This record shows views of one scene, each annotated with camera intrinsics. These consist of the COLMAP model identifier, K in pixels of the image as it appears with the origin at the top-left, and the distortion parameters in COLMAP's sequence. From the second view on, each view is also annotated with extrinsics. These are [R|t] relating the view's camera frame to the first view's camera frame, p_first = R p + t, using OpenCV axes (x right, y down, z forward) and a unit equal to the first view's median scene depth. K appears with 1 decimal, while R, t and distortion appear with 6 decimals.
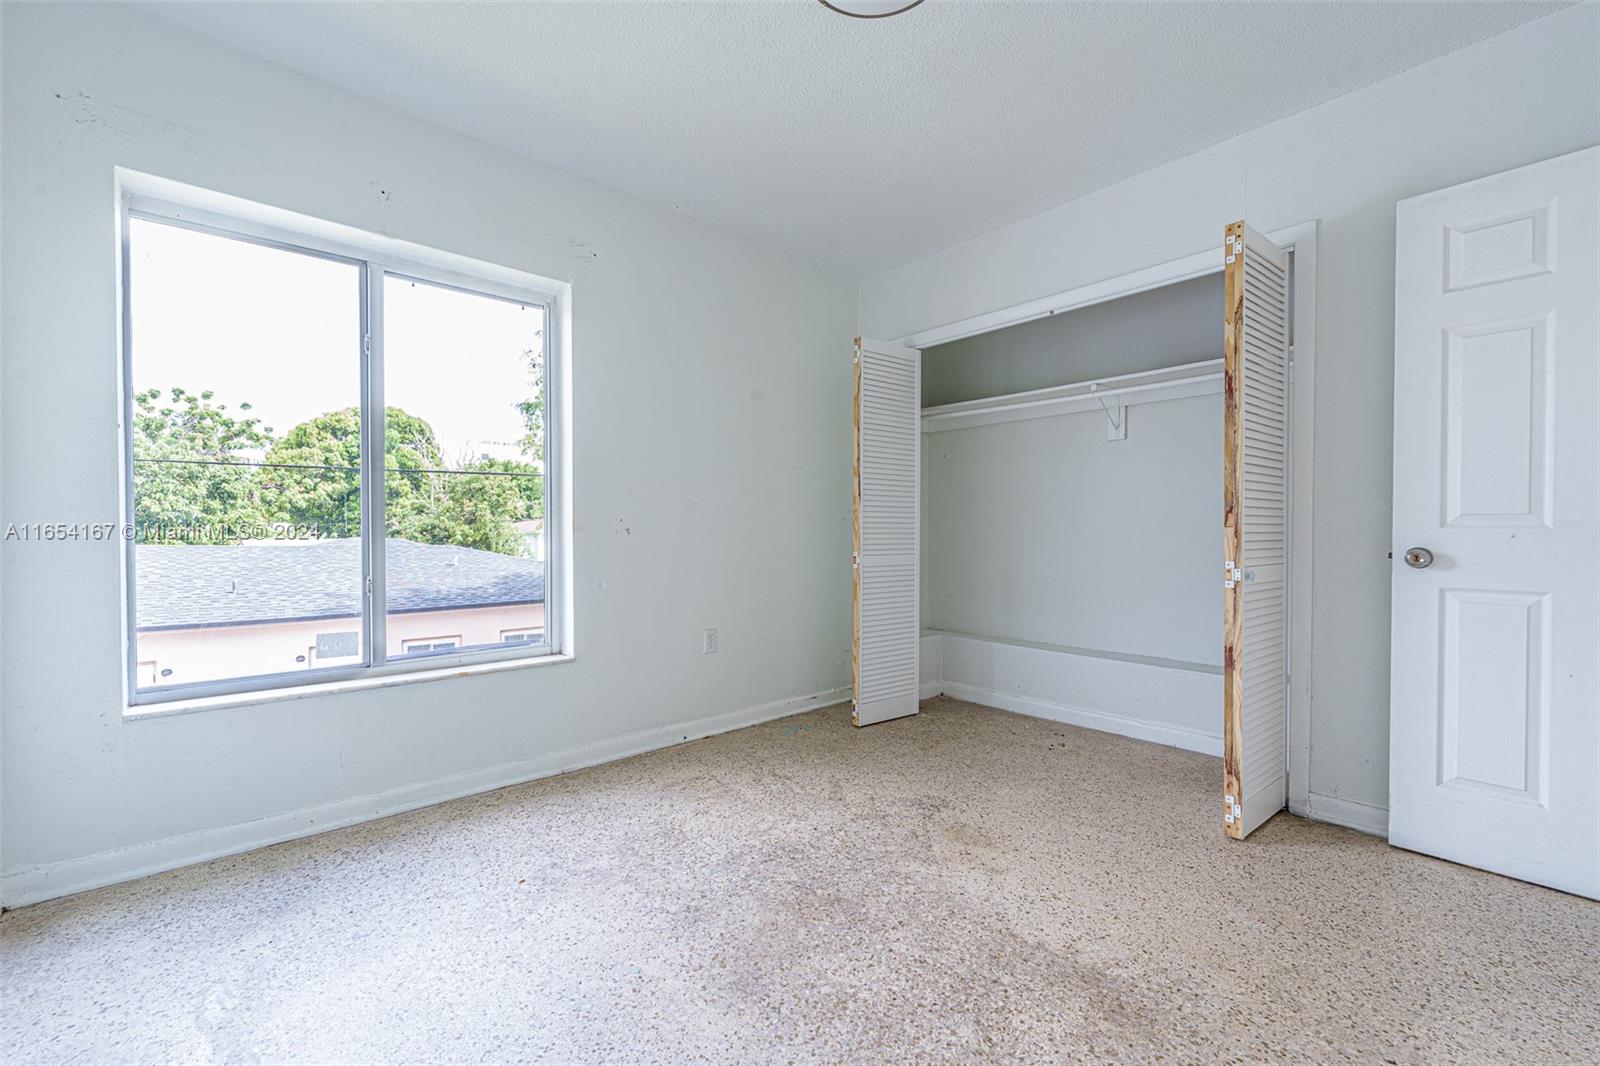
lens RADIAL K [[656.1, 0, 798.2], [0, 656.1, 534.4], [0, 0, 1]] dist [-0.000631, 0.000350]
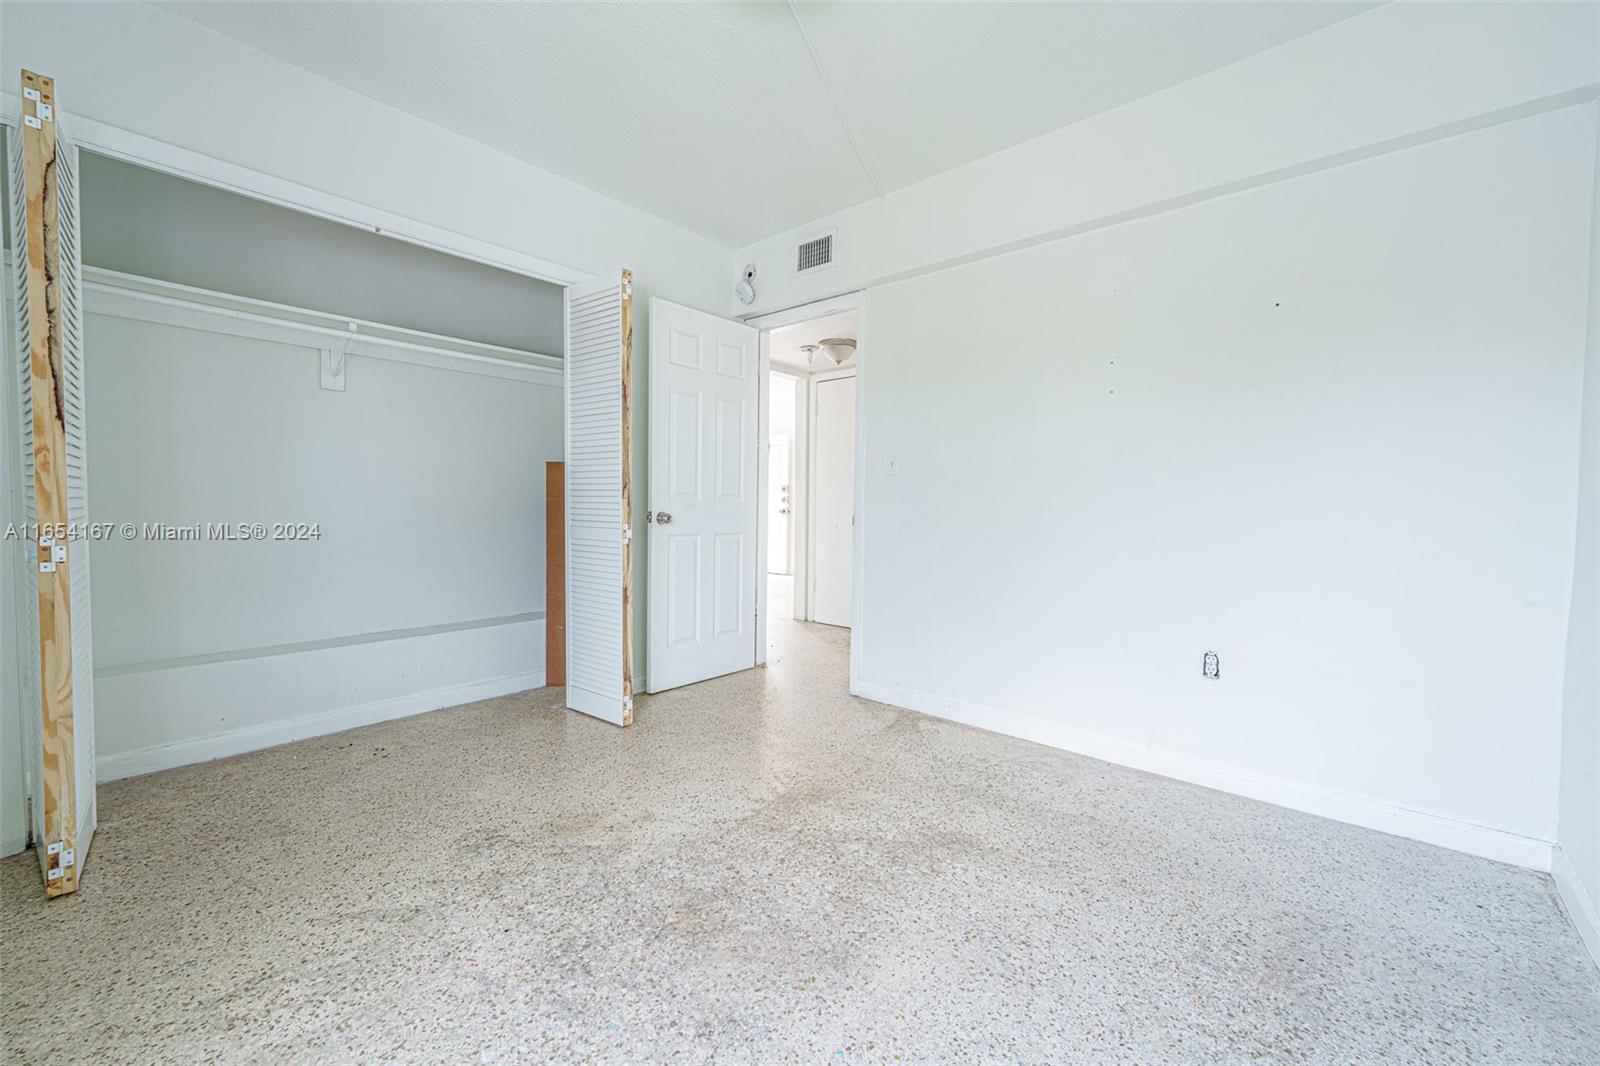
lens RADIAL K [[656.1, 0, 798.0], [0, 656.1, 533.3], [0, 0, 1]] dist [-0.000631, 0.000350]
pose [[-0.141504, -0.047111, 0.988816, -0.679208], [-0.010422, 0.998882, 0.046099, -0.005381], [-0.989883, -0.003782, -0.141836, 0.790791]]
